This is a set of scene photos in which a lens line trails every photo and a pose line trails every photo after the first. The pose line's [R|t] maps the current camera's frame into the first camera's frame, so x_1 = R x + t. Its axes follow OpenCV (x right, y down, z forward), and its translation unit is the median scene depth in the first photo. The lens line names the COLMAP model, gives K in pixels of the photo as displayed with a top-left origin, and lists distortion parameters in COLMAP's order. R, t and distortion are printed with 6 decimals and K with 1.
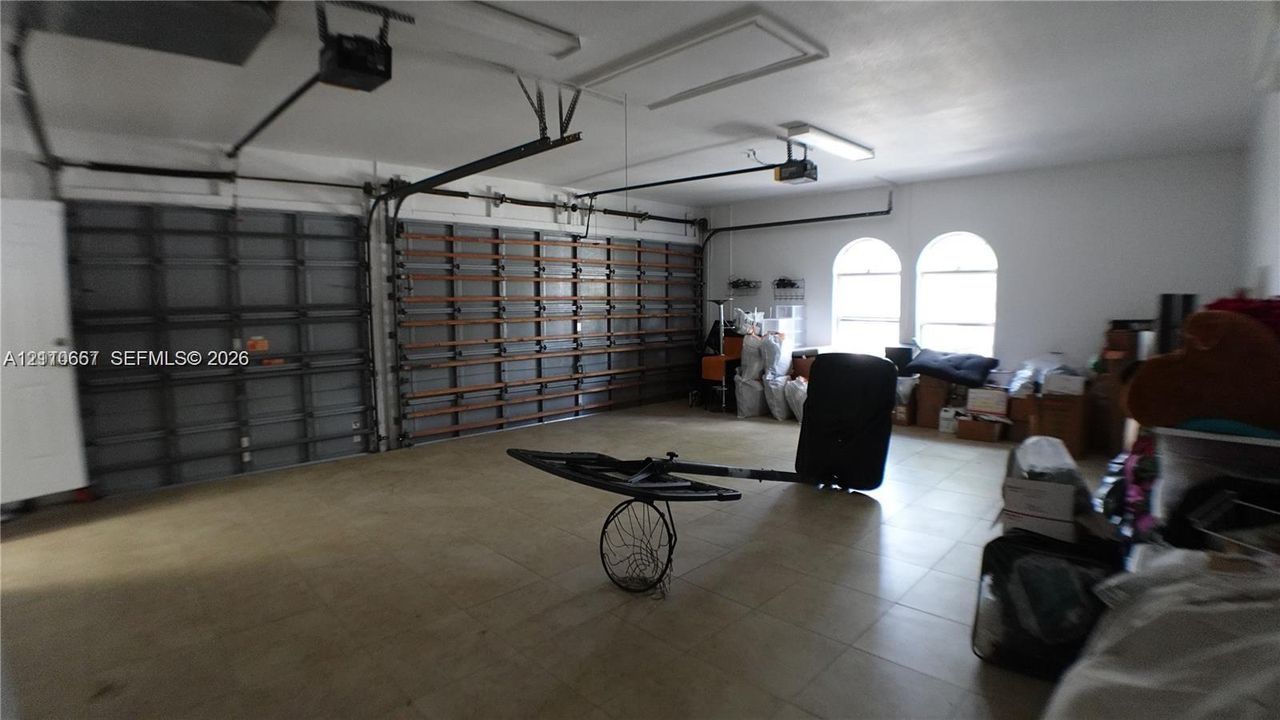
lens RADIAL K [[598.2, 0, 640.0], [0, 598.2, 360.0], [0, 0, 1]] dist [-0.134391, 0.027884]
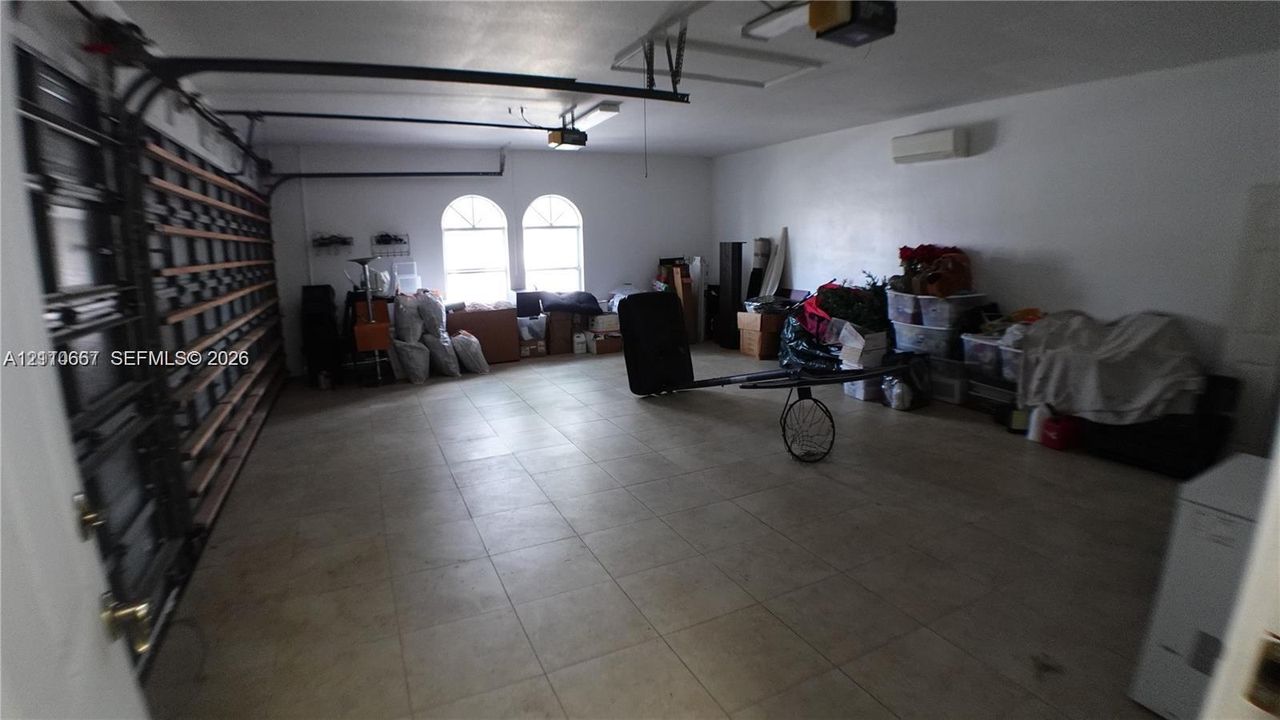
lens RADIAL K [[598.2, 0, 640.0], [0, 598.2, 360.0], [0, 0, 1]] dist [-0.134391, 0.027884]
pose [[0.326081, -0.182467, 0.927565, -0.612505], [0.110643, 0.981818, 0.154244, -0.046940], [-0.938845, 0.052333, 0.340341, 0.386165]]
